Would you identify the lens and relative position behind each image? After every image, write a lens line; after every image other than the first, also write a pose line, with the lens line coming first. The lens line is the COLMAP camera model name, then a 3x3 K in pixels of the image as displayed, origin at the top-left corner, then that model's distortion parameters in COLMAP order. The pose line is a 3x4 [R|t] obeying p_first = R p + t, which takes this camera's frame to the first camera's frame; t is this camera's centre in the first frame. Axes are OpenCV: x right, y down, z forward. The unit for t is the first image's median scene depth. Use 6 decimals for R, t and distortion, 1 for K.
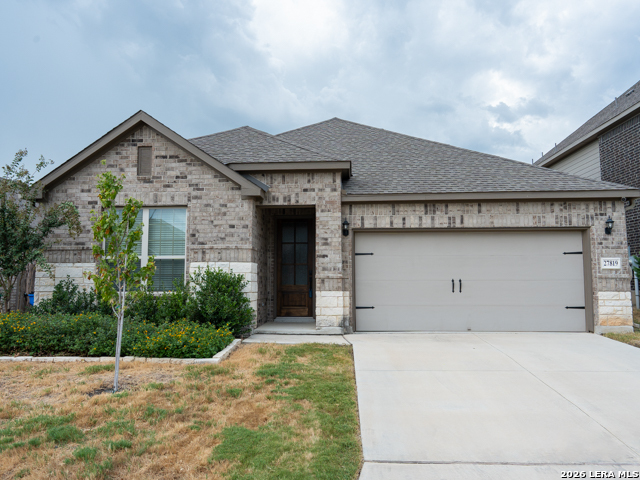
lens RADIAL K [[481.5, 0, 315.6], [0, 481.5, 237.3], [0, 0, 1]] dist [-0.013426, 0.011461]
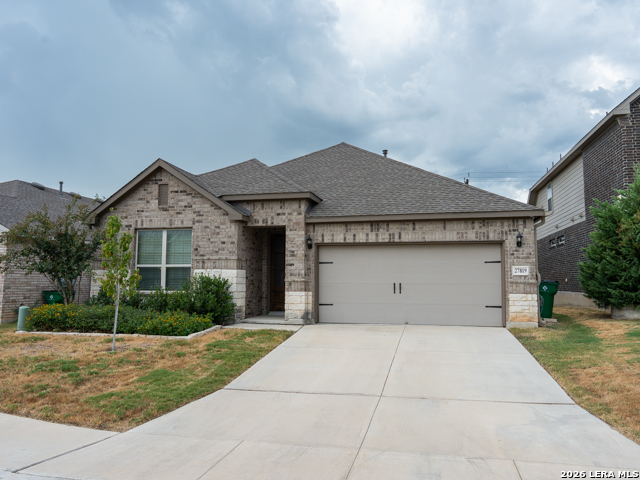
lens RADIAL K [[481.5, 0, 323.6], [0, 481.5, 241.2], [0, 0, 1]] dist [-0.013426, 0.011461]
pose [[0.986841, -0.008028, -0.161493, 0.315394], [0.009273, 0.999933, 0.006963, -0.033227], [0.161426, -0.008369, 0.986849, -0.277436]]
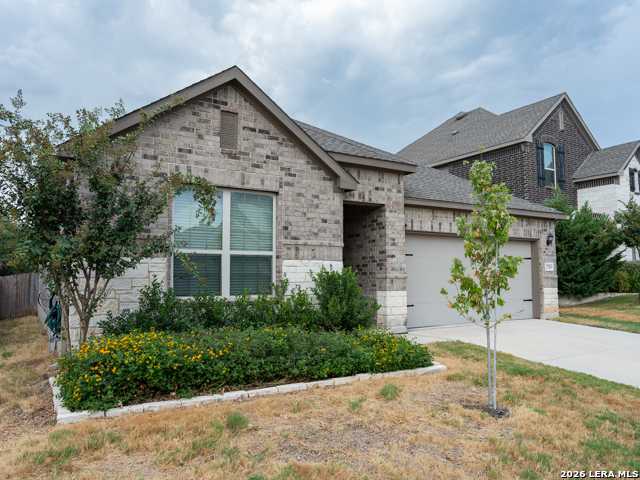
lens RADIAL K [[481.5, 0, 320.1], [0, 481.5, 240.4], [0, 0, 1]] dist [-0.013426, 0.011461]
pose [[0.815897, 0.043569, 0.576553, -0.685942], [-0.052544, 0.998618, -0.001108, 0.015051], [-0.575805, -0.029390, 0.817059, 0.264704]]
